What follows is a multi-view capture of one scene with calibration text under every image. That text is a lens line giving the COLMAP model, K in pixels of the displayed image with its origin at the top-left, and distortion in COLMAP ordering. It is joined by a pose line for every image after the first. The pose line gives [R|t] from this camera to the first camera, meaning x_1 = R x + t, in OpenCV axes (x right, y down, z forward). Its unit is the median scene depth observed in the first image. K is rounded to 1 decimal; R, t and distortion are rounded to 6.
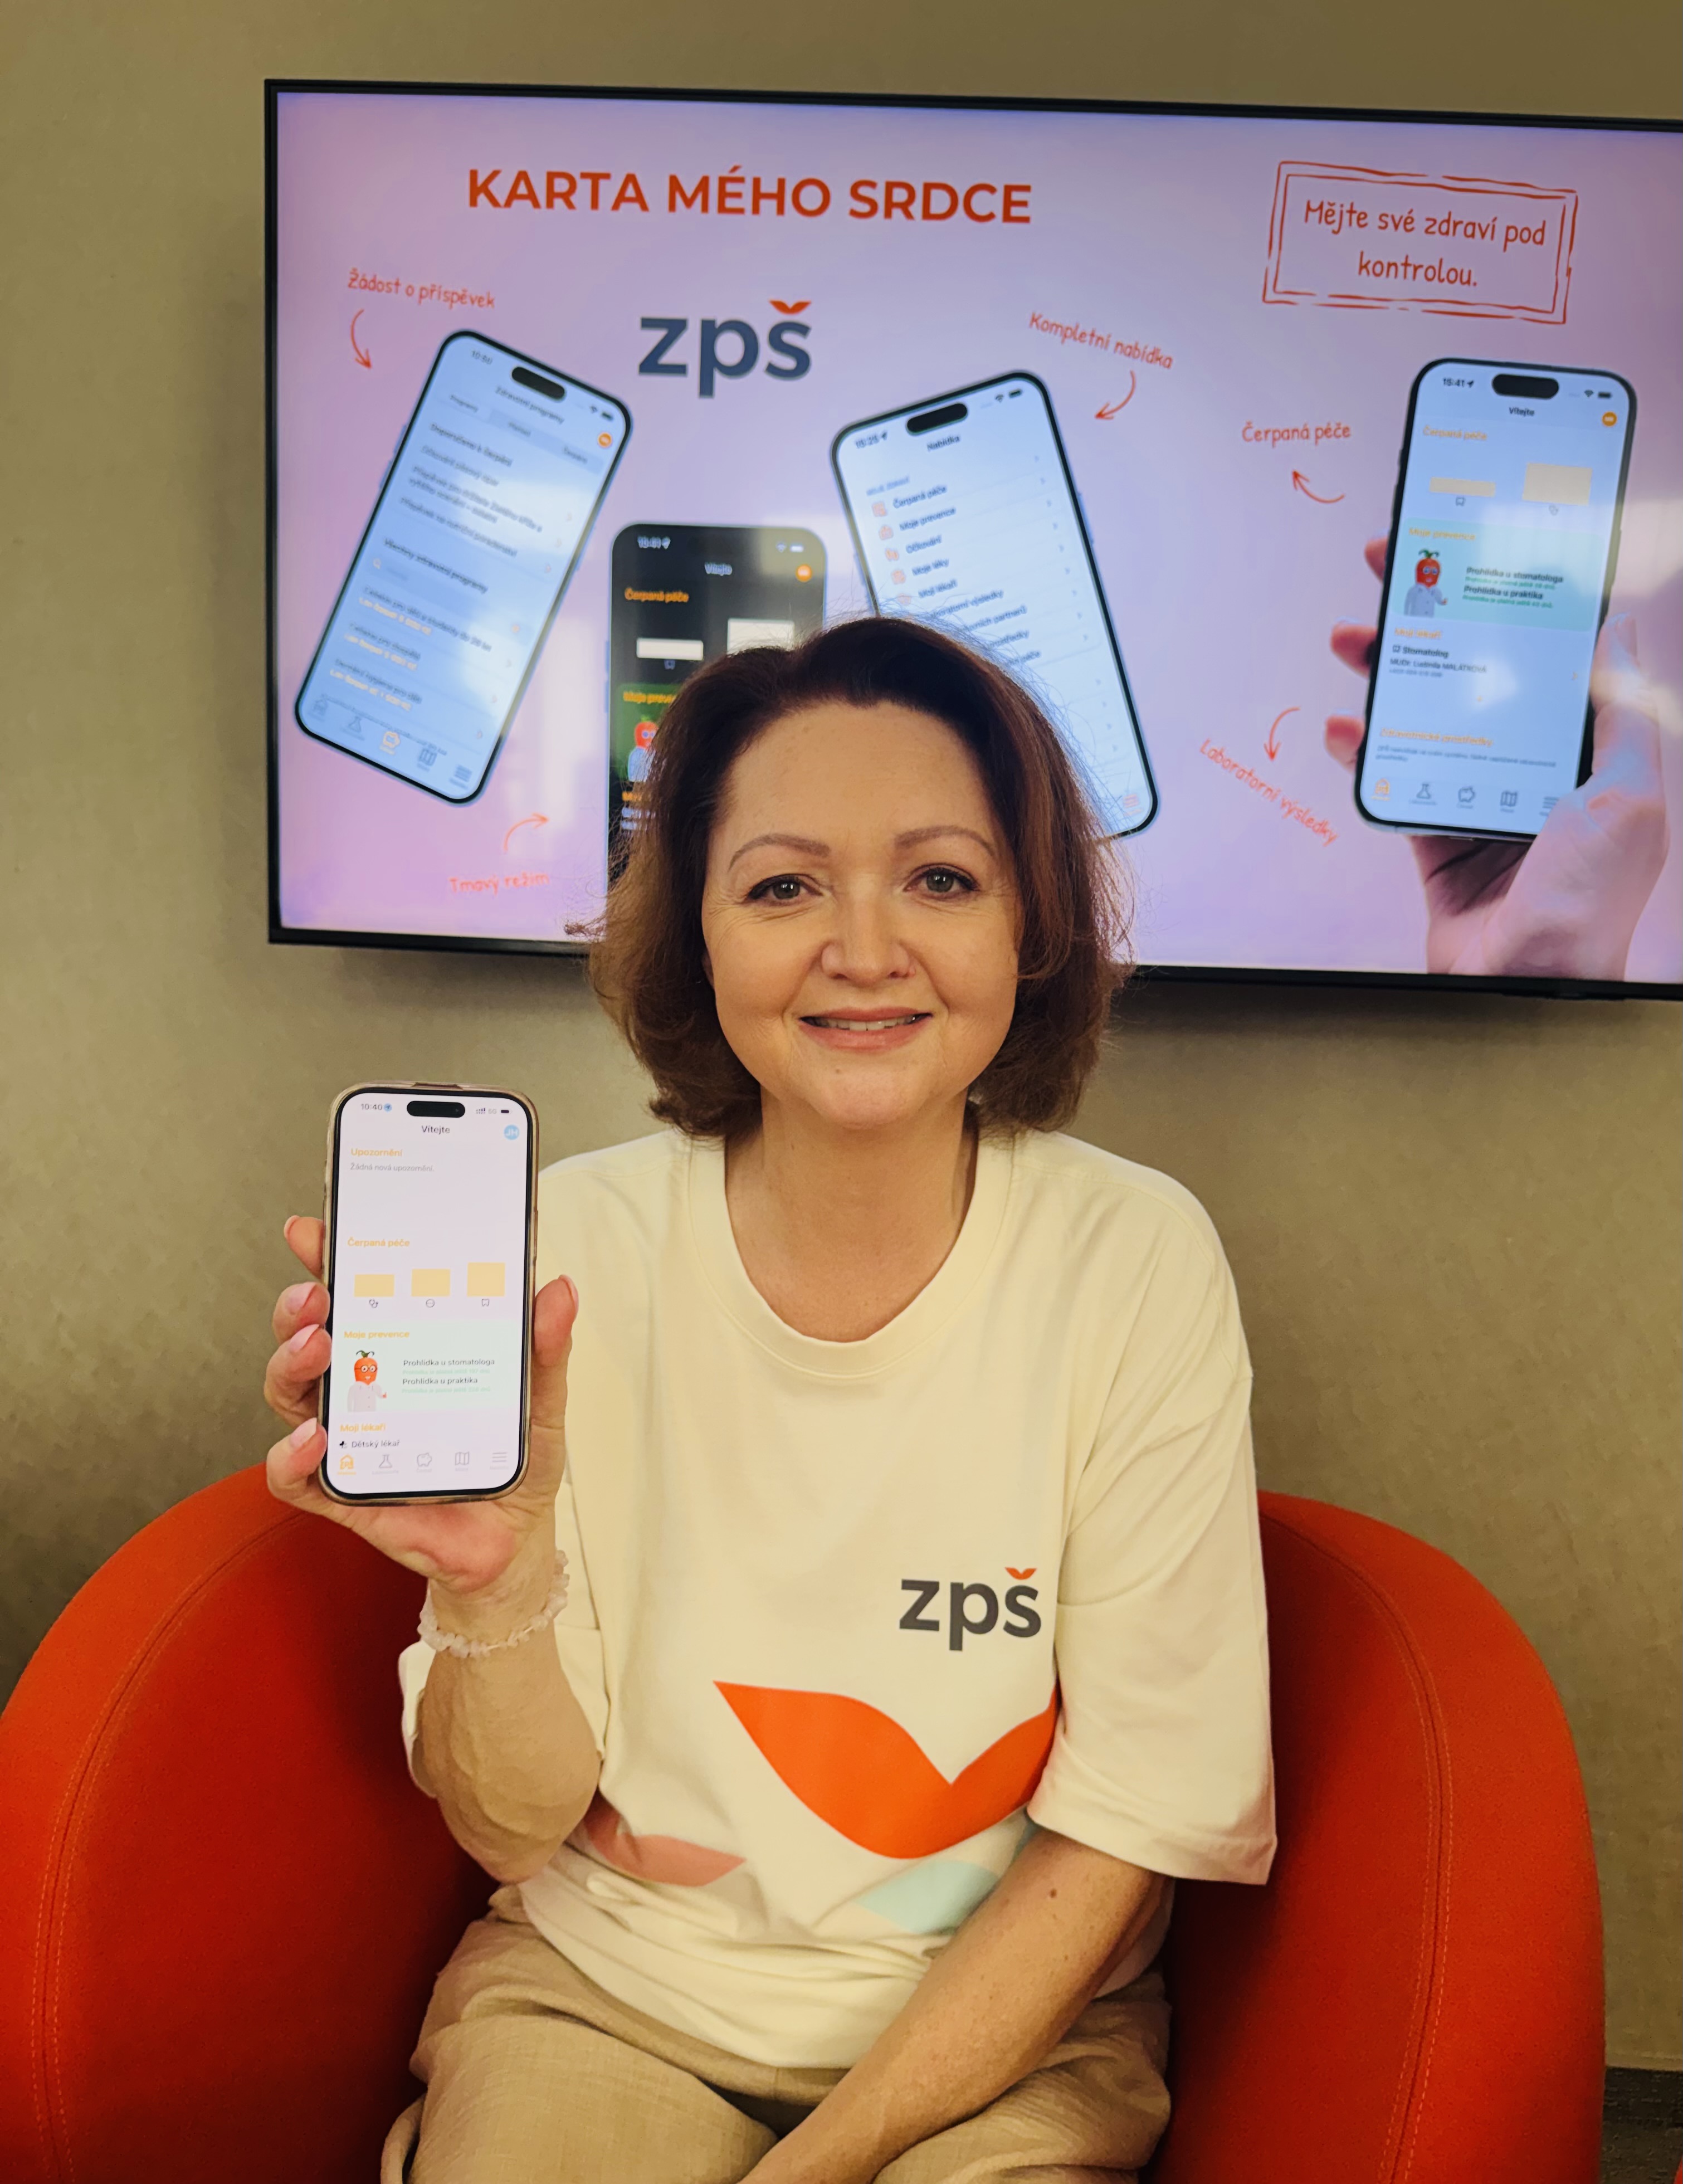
lens RADIAL K [[1498.5, 0, 841.6], [0, 1498.5, 1084.9], [0, 0, 1]] dist [-0.043591, 0.008202]
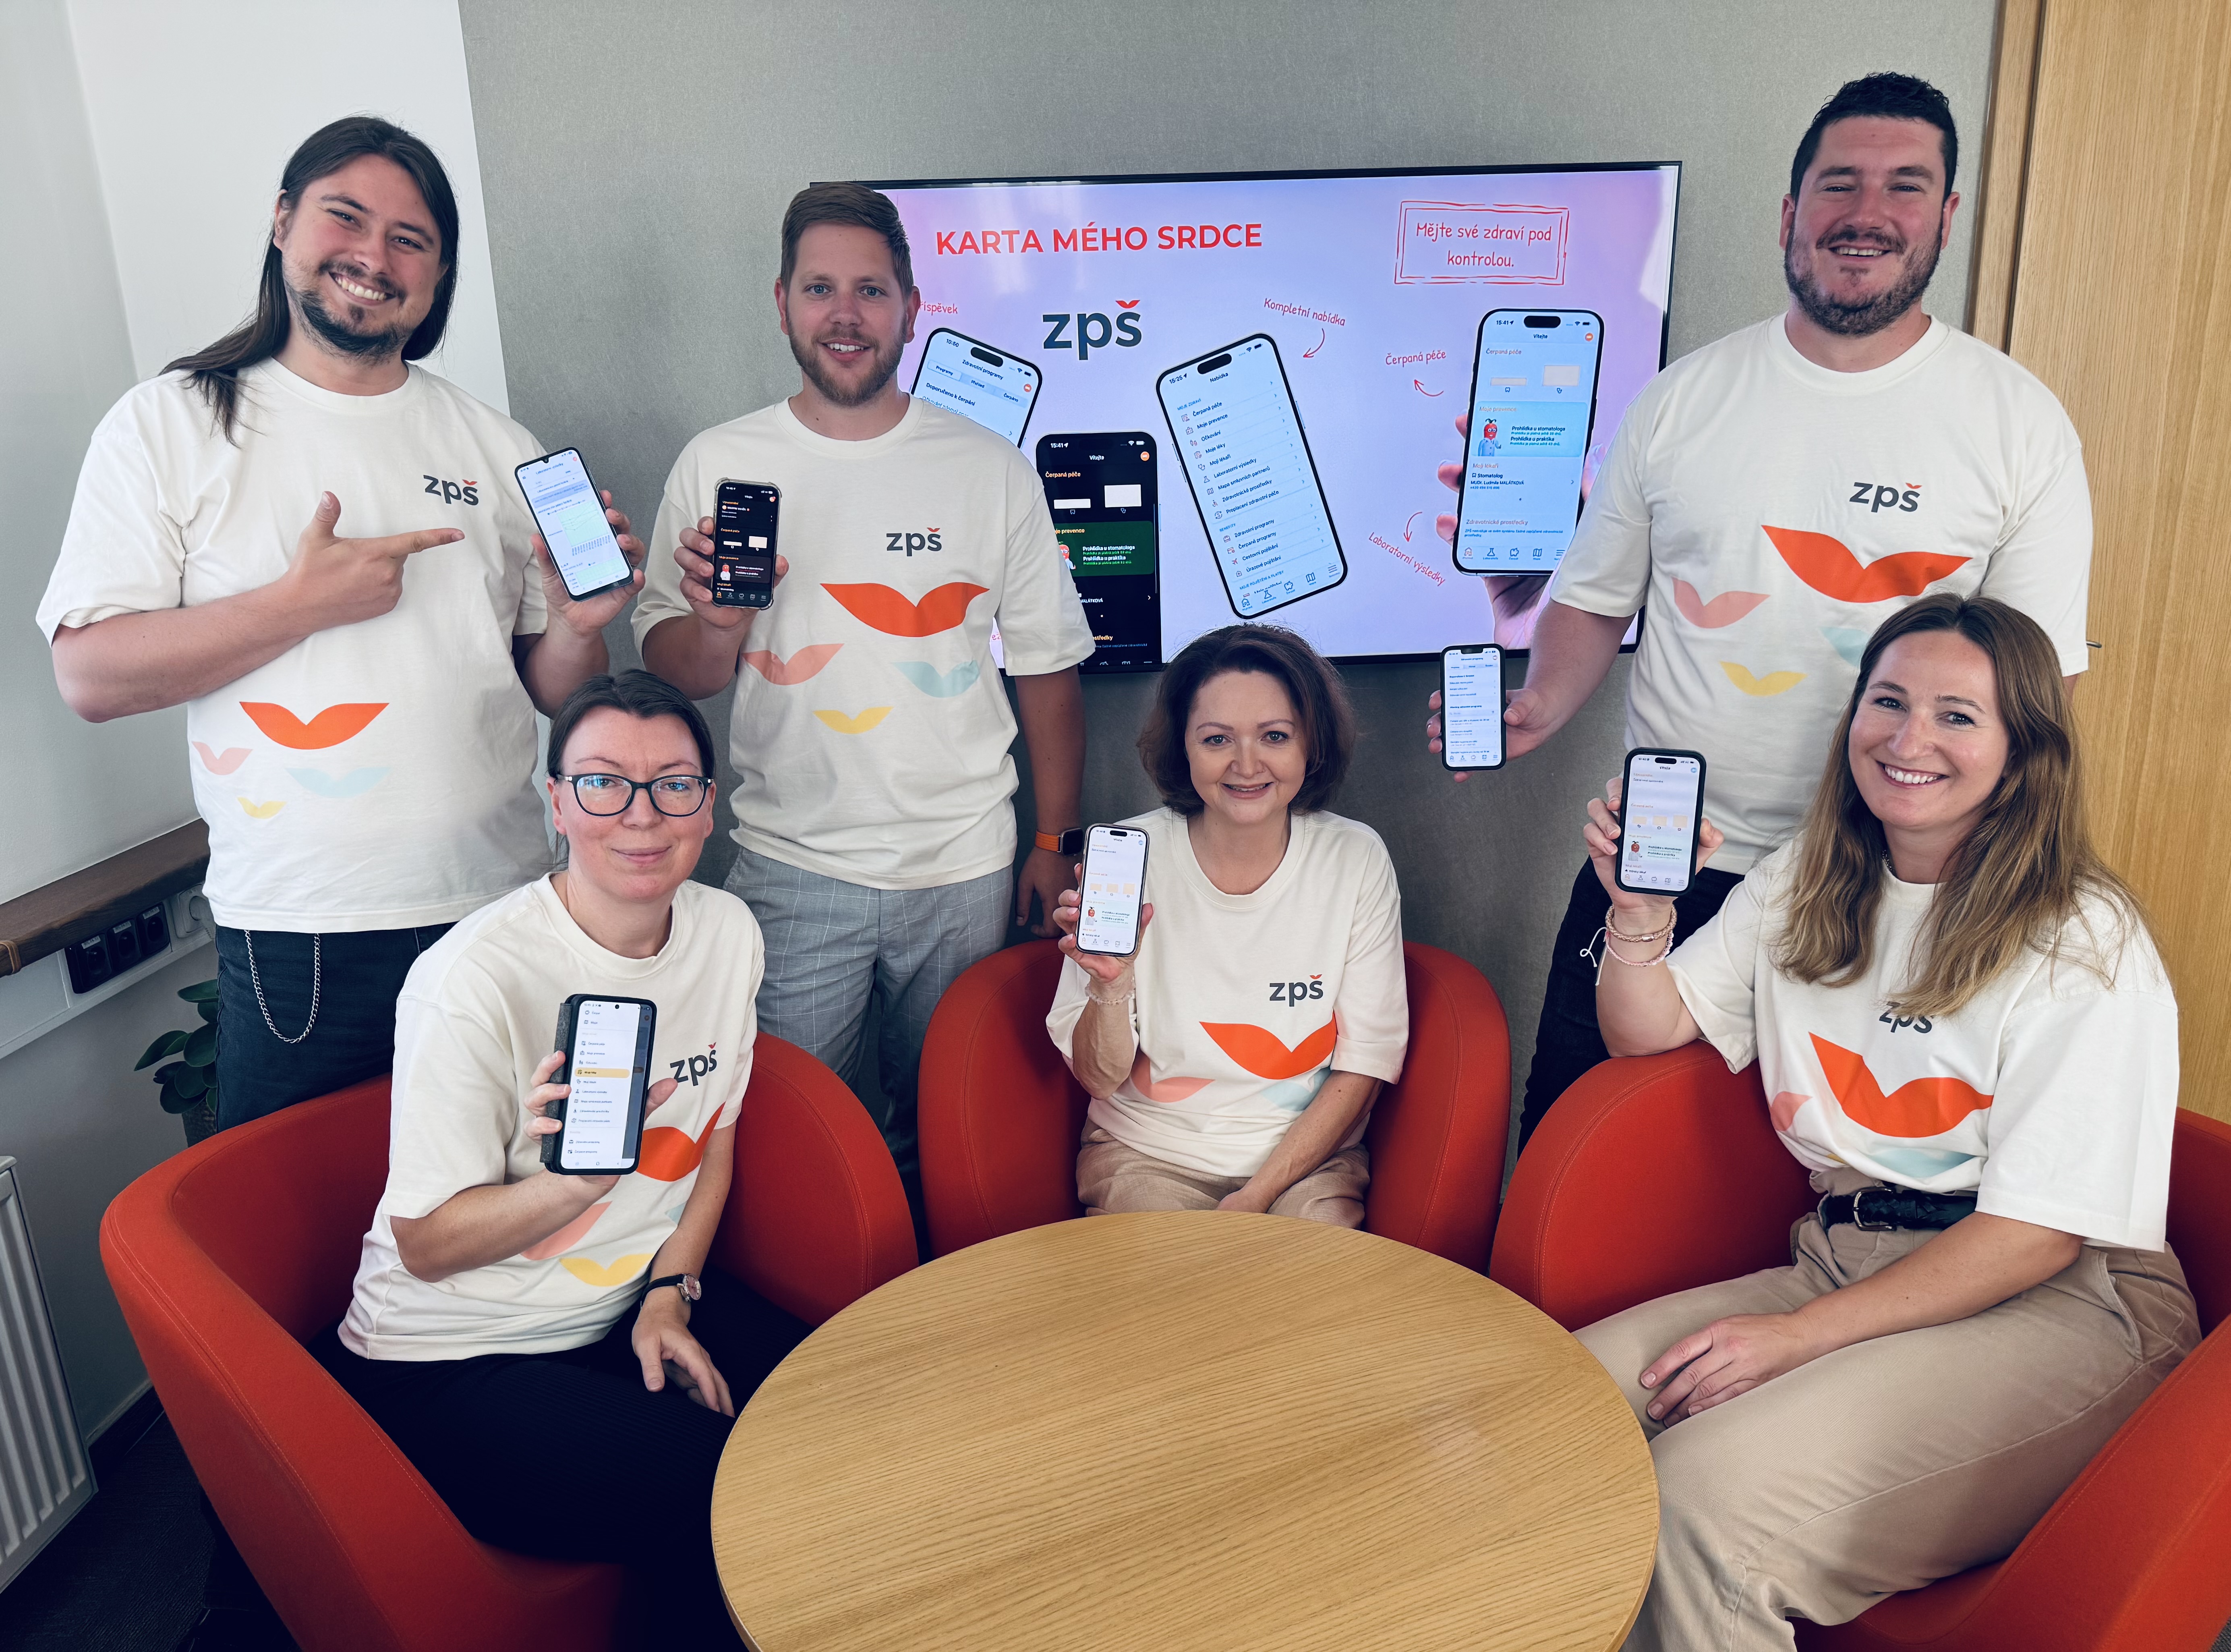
lens RADIAL K [[1639.3, 0, 1113.5], [0, 1639.3, 829.2], [0, 0, 1]] dist [0.009825, -0.000533]
pose [[0.994638, -0.087986, 0.054351, -0.212553], [0.075449, 0.976781, 0.200514, -0.310008], [-0.070731, -0.195338, 0.978182, -1.023003]]
